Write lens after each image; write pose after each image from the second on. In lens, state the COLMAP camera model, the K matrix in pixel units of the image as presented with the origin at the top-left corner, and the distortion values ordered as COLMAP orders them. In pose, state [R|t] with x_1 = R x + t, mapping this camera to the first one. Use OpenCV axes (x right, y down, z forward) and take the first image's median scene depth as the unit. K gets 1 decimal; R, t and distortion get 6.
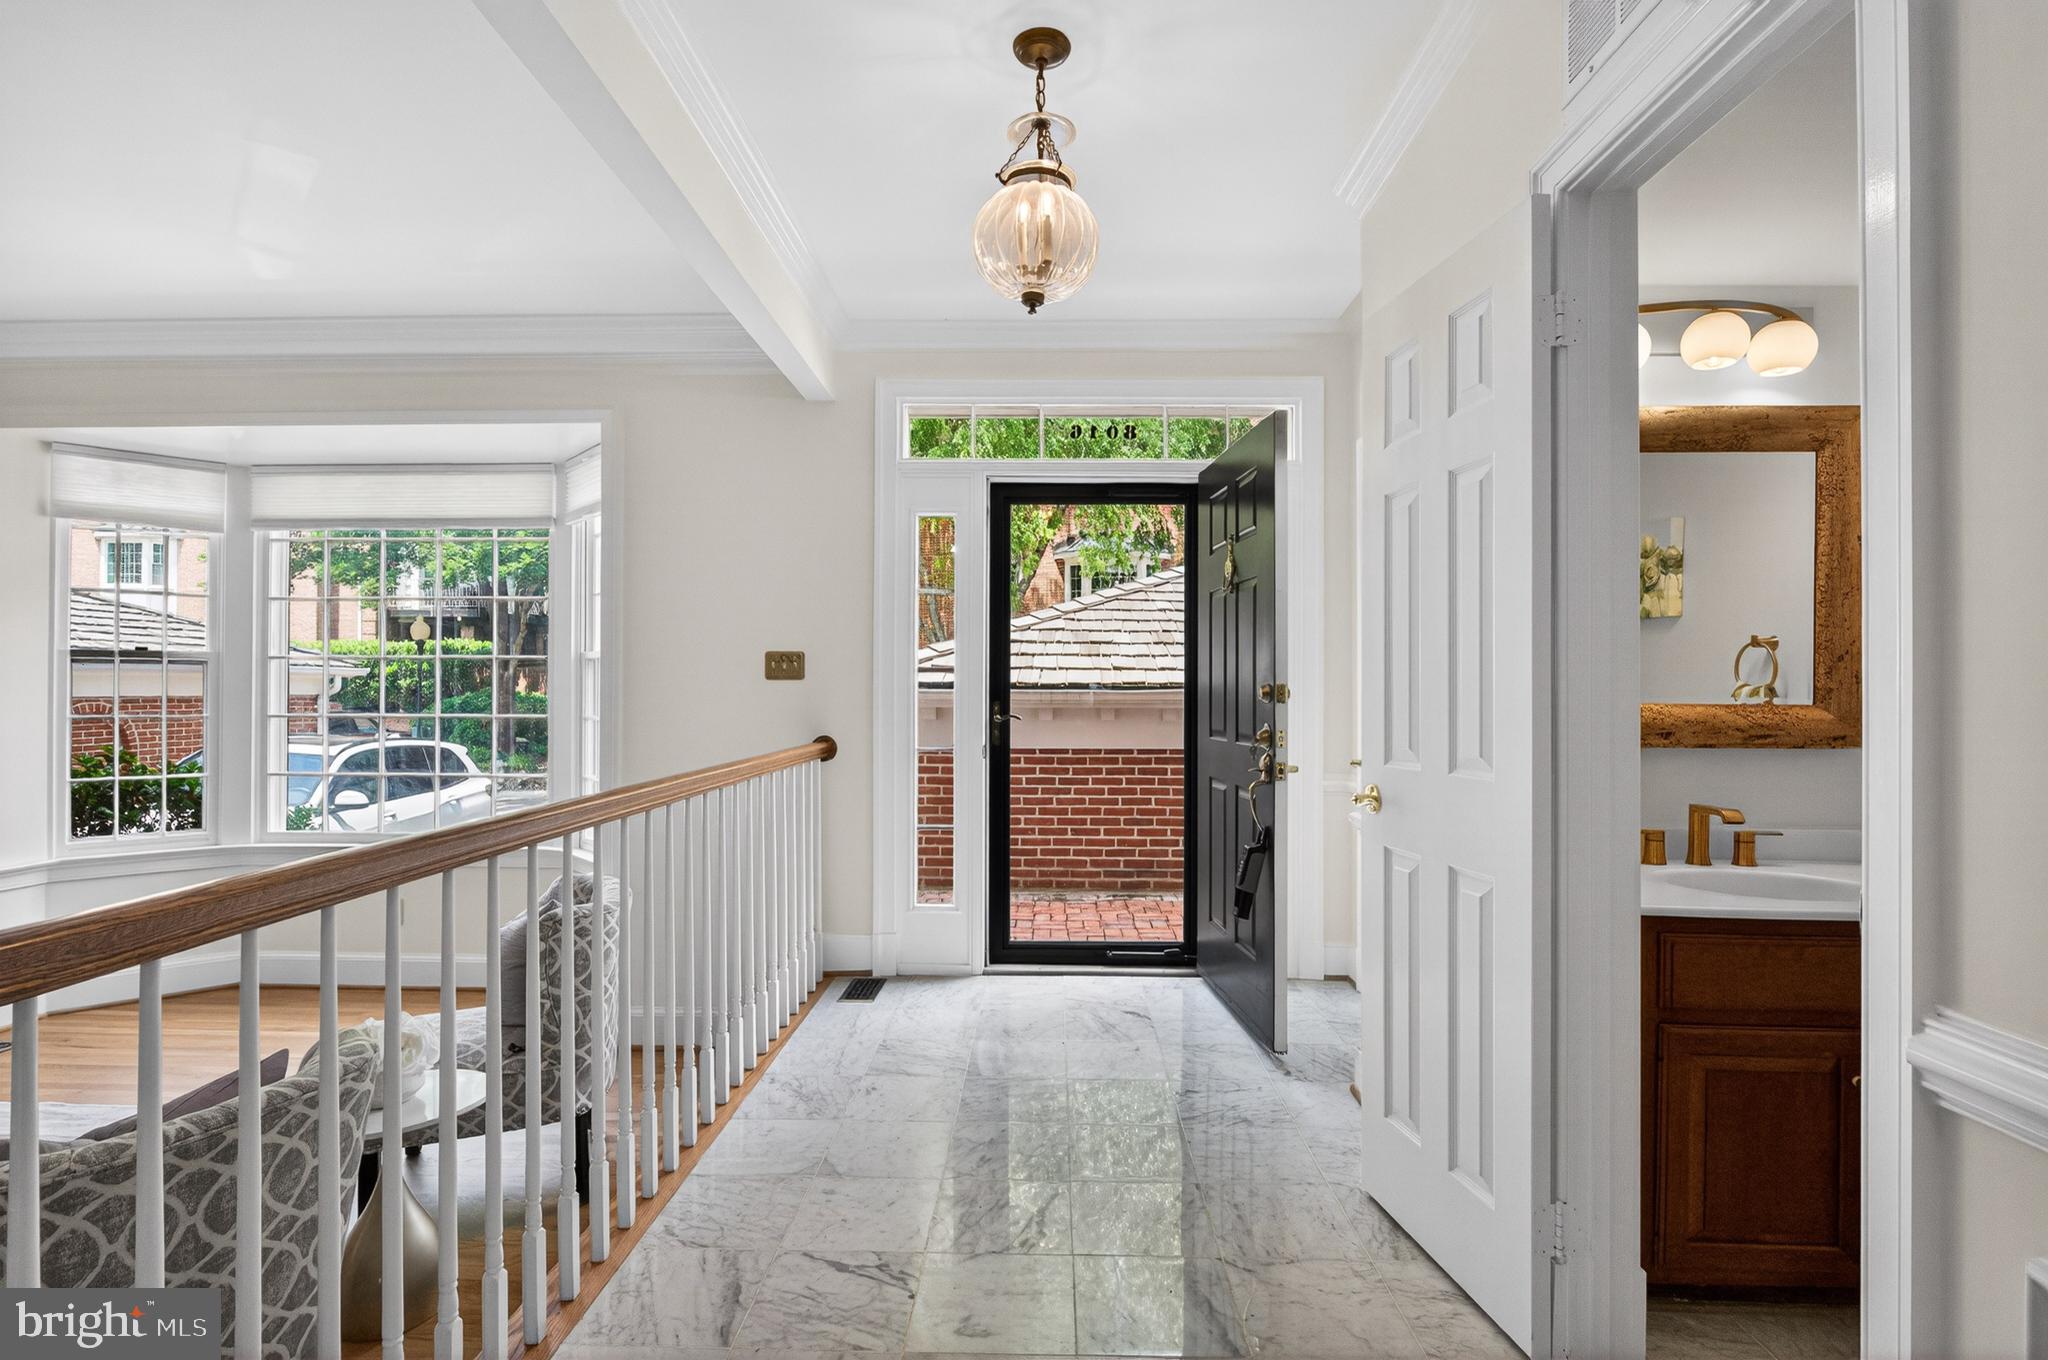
lens RADIAL K [[897.4, 0, 1019.9], [0, 897.4, 687.1], [0, 0, 1]] dist [0.004017, 0.001024]
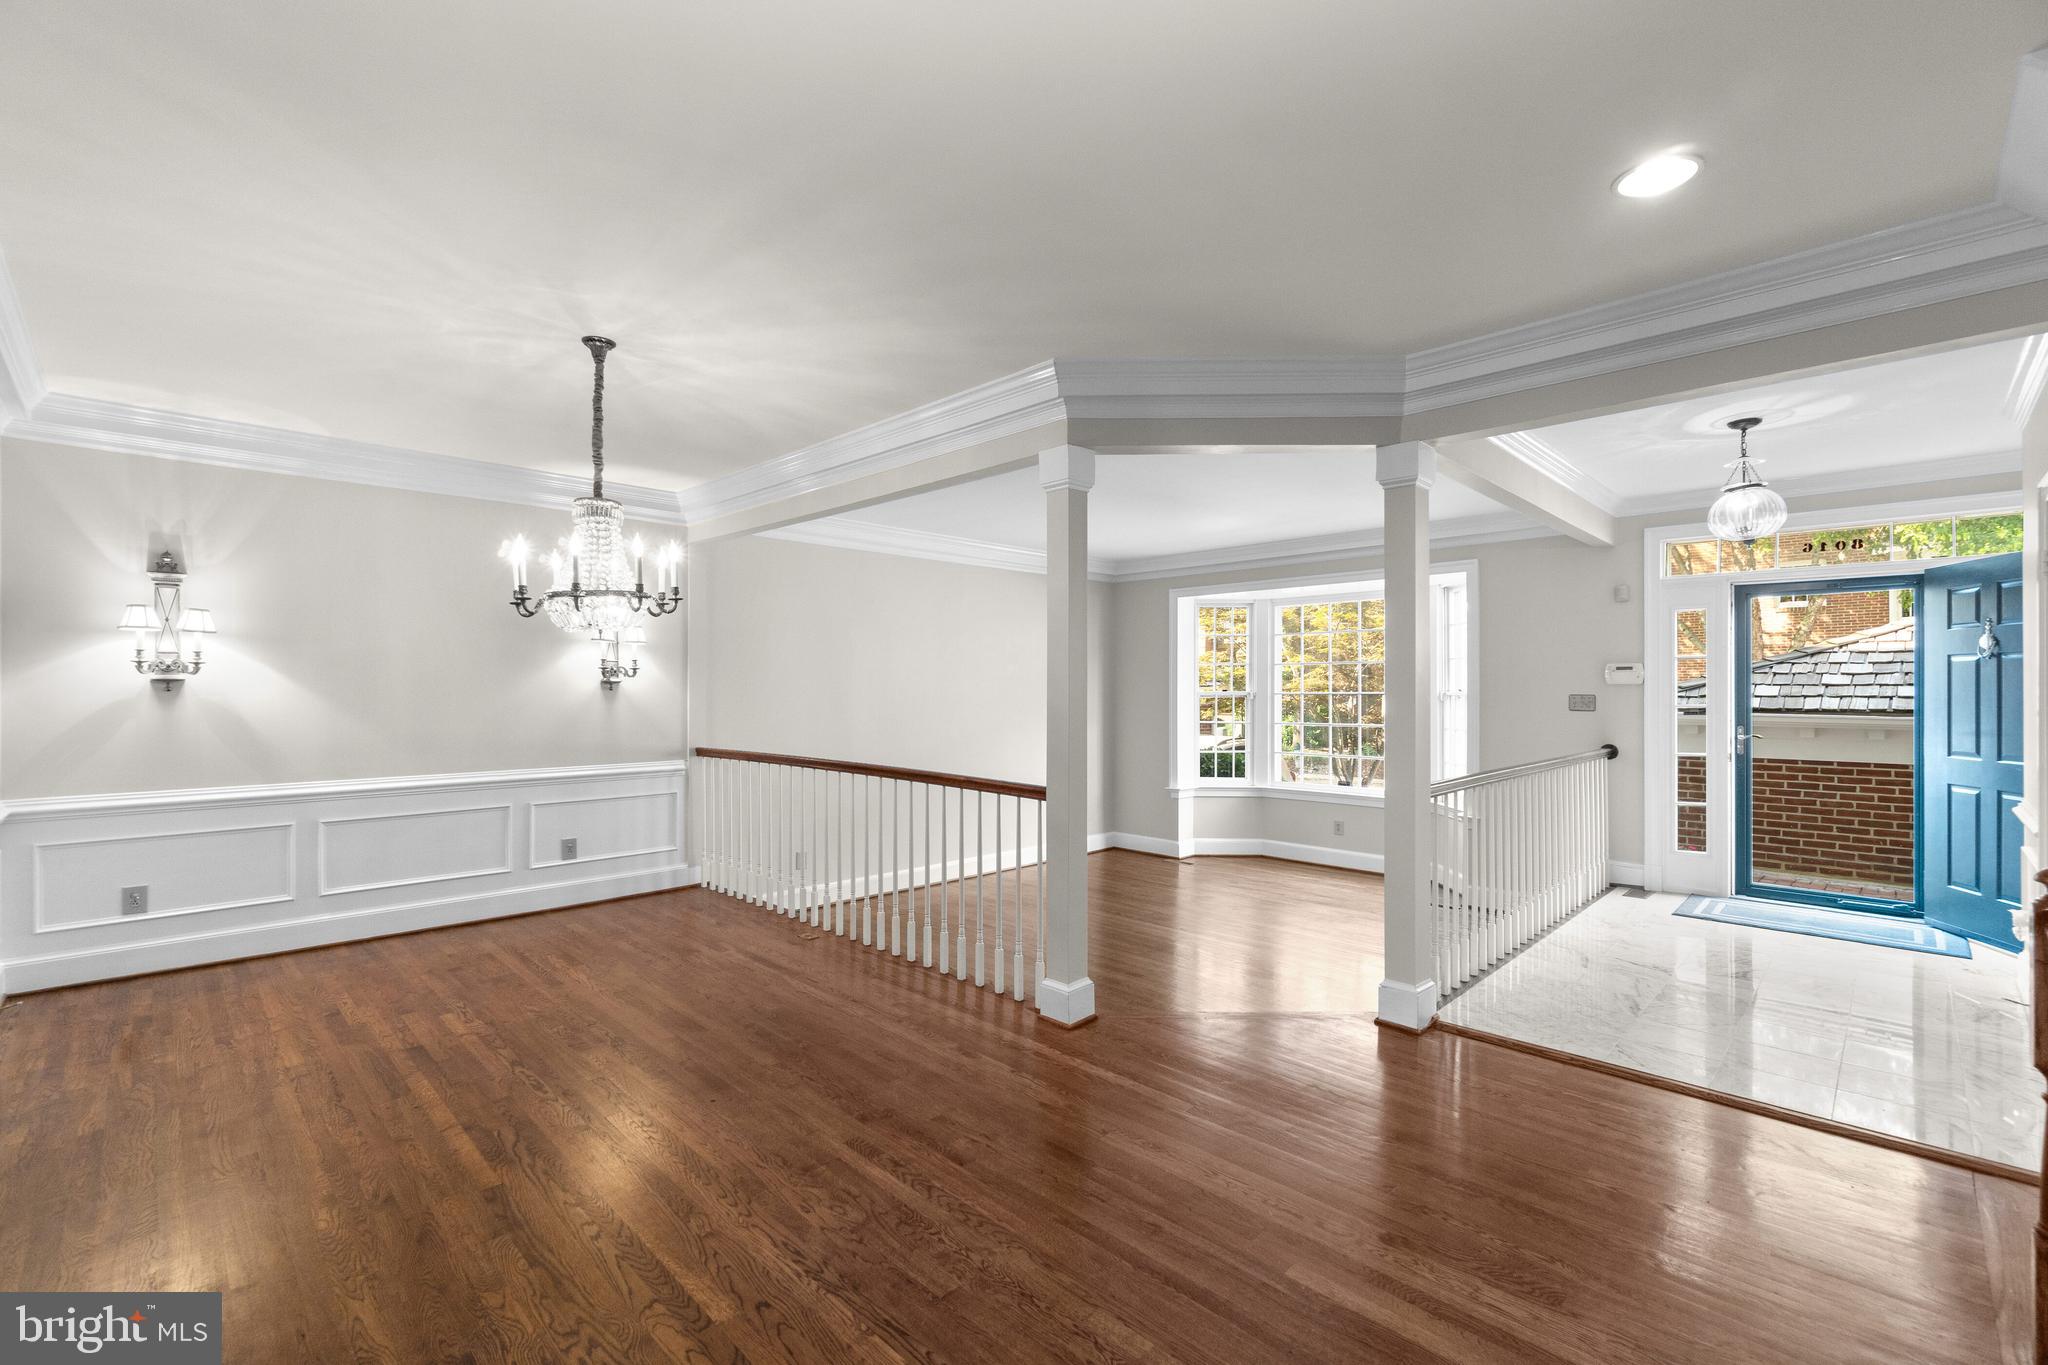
lens RADIAL K [[897.4, 0, 1014.3], [0, 897.4, 682.2], [0, 0, 1]] dist [0.004017, 0.001024]
pose [[0.726760, -0.005752, -0.686867, 0.129951], [0.006228, 0.999979, -0.001784, -0.065297], [0.686863, -0.002981, 0.726781, -0.976427]]
